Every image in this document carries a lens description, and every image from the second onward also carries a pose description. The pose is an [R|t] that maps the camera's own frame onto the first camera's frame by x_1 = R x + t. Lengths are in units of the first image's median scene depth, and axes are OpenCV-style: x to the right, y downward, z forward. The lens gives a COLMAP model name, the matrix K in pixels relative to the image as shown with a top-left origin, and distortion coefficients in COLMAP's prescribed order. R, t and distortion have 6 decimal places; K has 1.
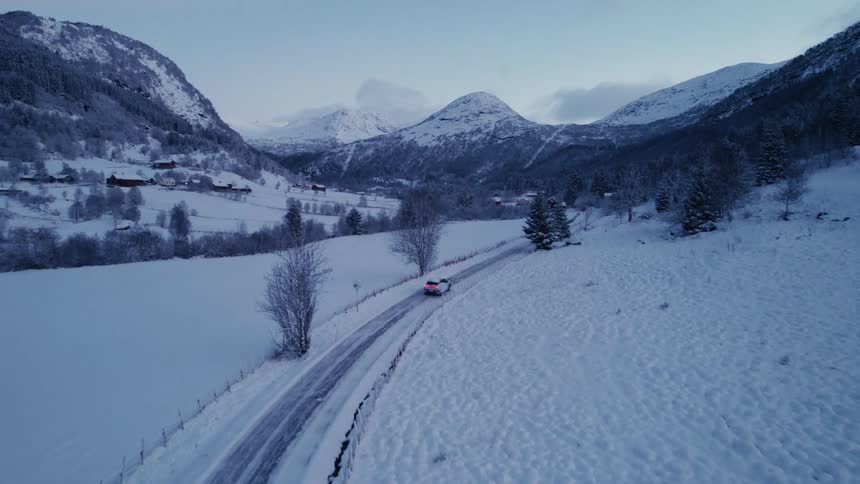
lens RADIAL K [[551.9, 0, 429.4], [0, 551.9, 239.8], [0, 0, 1]] dist [-0.084227, 0.072804]
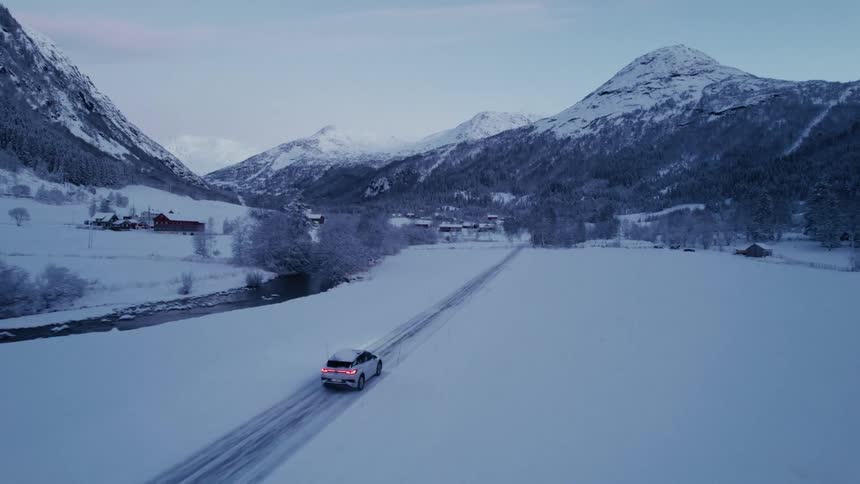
lens RADIAL K [[551.9, 0, 429.4], [0, 551.9, 239.8], [0, 0, 1]] dist [-0.084227, 0.072804]
pose [[0.939549, 0.014296, -0.342115, 0.061342], [-0.033204, 0.998223, -0.049475, -0.039023], [0.340799, 0.057844, 0.938355, 0.502038]]
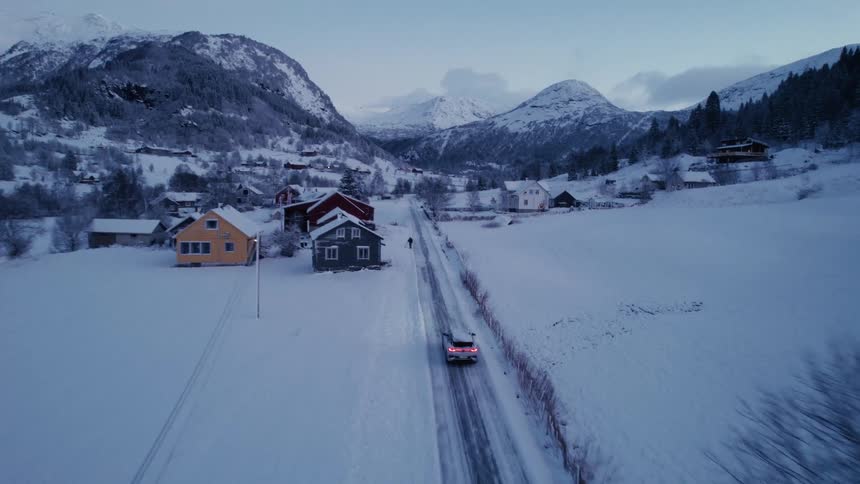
lens RADIAL K [[551.9, 0, 429.4], [0, 551.9, 239.8], [0, 0, 1]] dist [-0.084227, 0.072804]
pose [[0.984781, 0.031110, -0.170993, 0.018018], [-0.025766, 0.999110, 0.033382, 0.007988], [0.171879, -0.028468, 0.984707, -0.094633]]
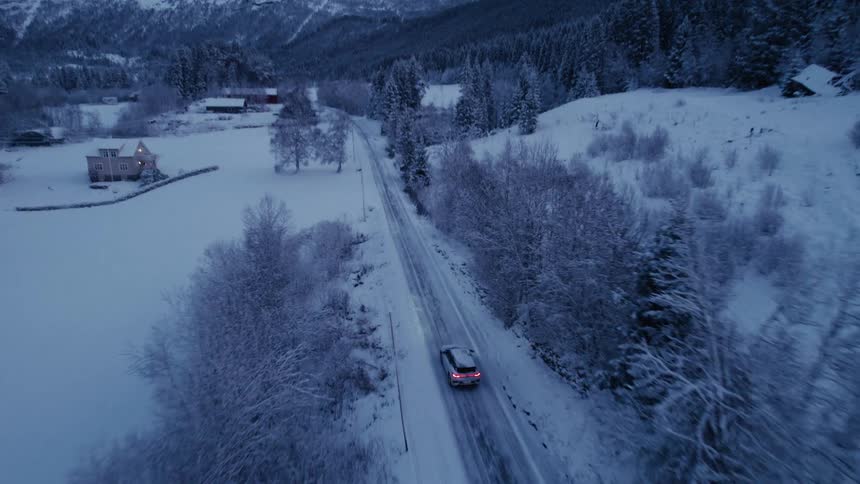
lens RADIAL K [[551.9, 0, 429.4], [0, 551.9, 239.8], [0, 0, 1]] dist [-0.084227, 0.072804]
pose [[0.922588, -0.088066, 0.375601, 0.043987], [0.008767, 0.978131, 0.207804, -0.017734], [-0.385688, -0.188424, 0.903184, 0.173103]]
